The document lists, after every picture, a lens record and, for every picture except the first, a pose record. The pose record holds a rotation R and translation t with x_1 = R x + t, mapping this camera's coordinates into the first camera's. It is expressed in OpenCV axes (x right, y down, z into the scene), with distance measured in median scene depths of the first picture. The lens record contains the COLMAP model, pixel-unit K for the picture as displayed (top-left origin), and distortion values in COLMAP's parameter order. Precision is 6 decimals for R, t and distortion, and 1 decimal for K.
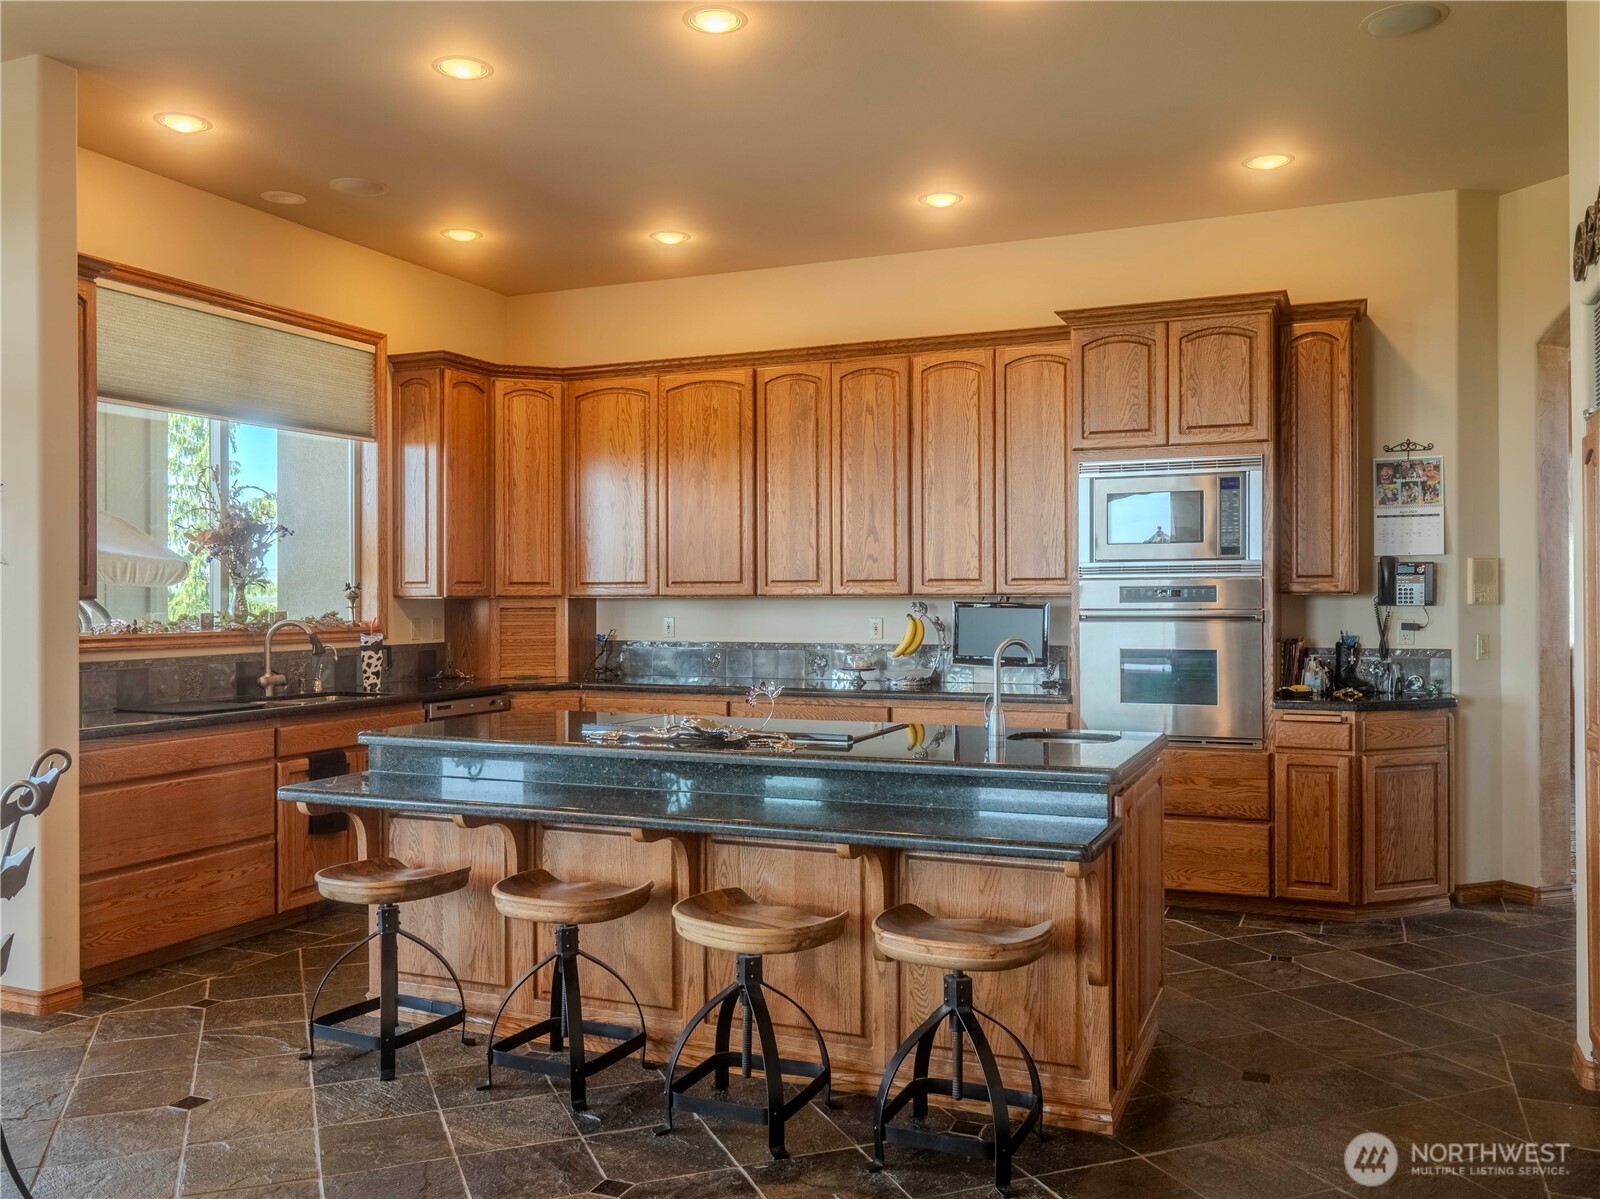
lens RADIAL K [[1302.2, 0, 800.0], [0, 1302.2, 599.5], [0, 0, 1]] dist [0.005922, 0.000055]
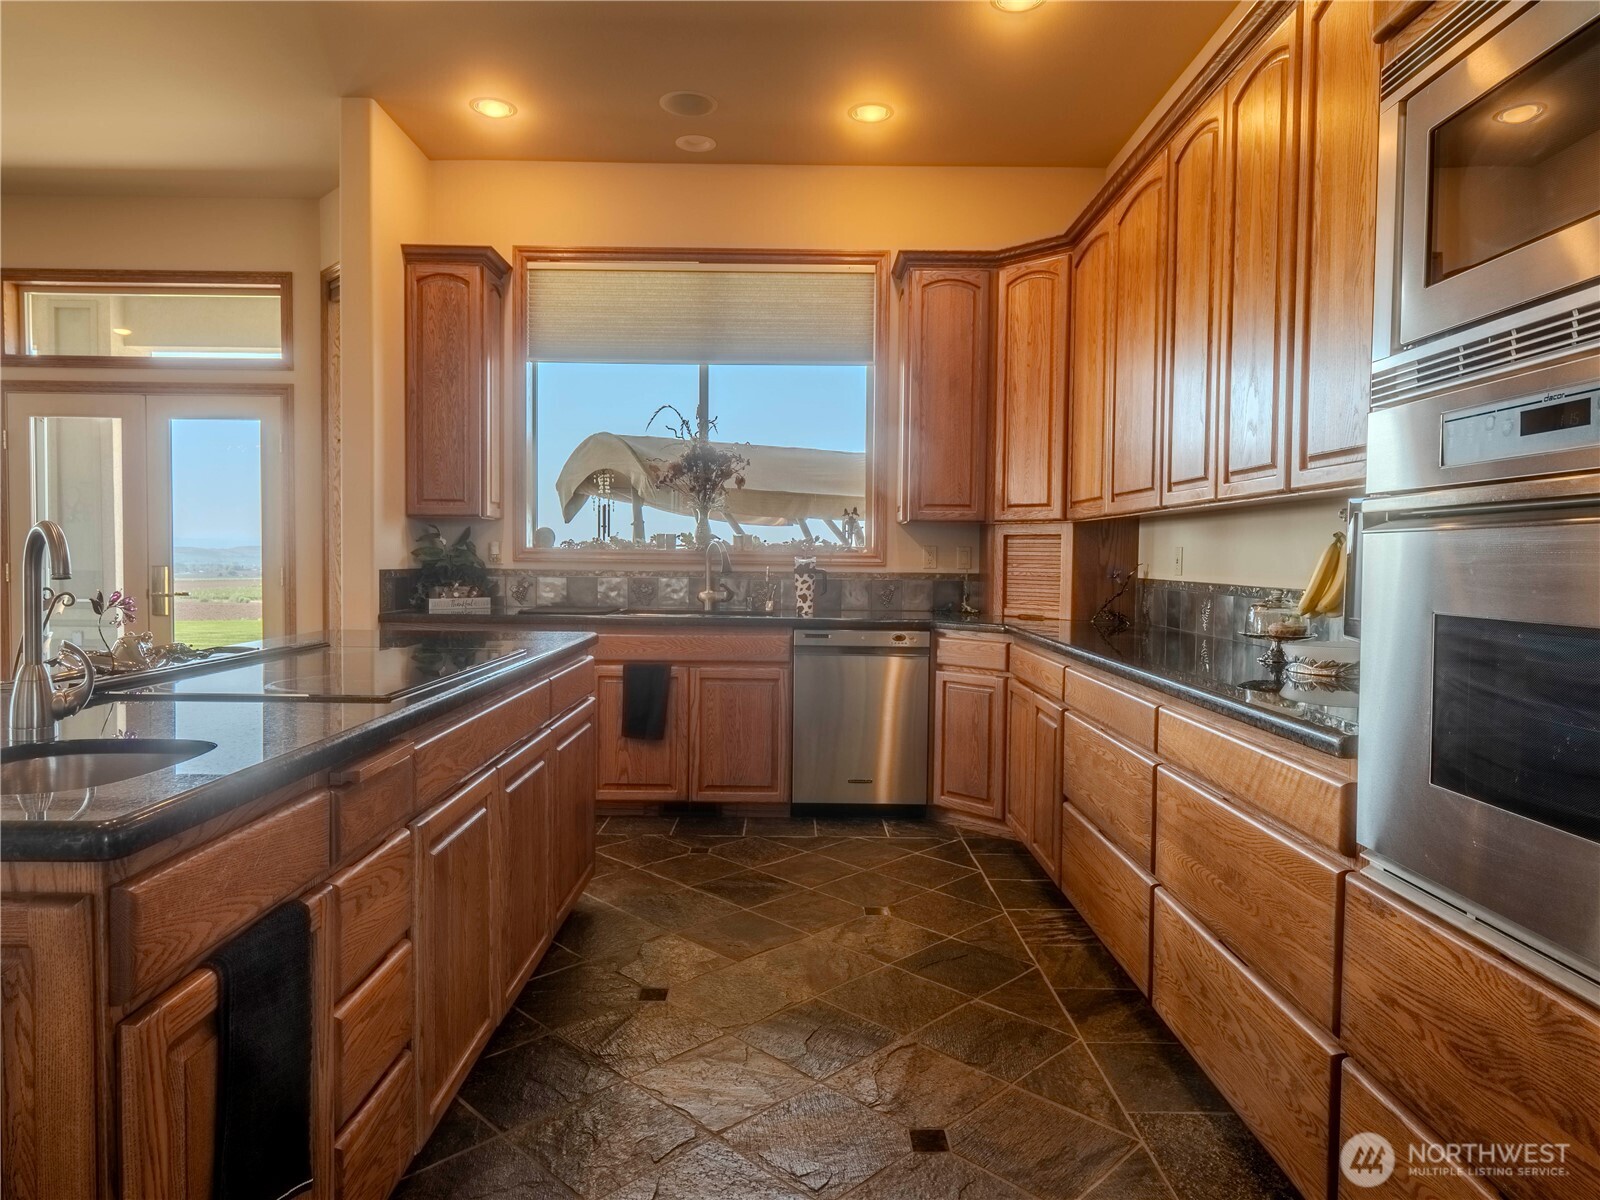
lens RADIAL K [[1006.7, 0, 800.0], [0, 1006.7, 600.0], [0, 0, 1]] dist [-0.004755, -0.001628]
pose [[0.396814, 0.047298, -0.916680, 0.351937], [-0.015288, 0.998874, 0.044922, 0.022832], [0.917772, -0.003811, 0.397090, 0.644796]]
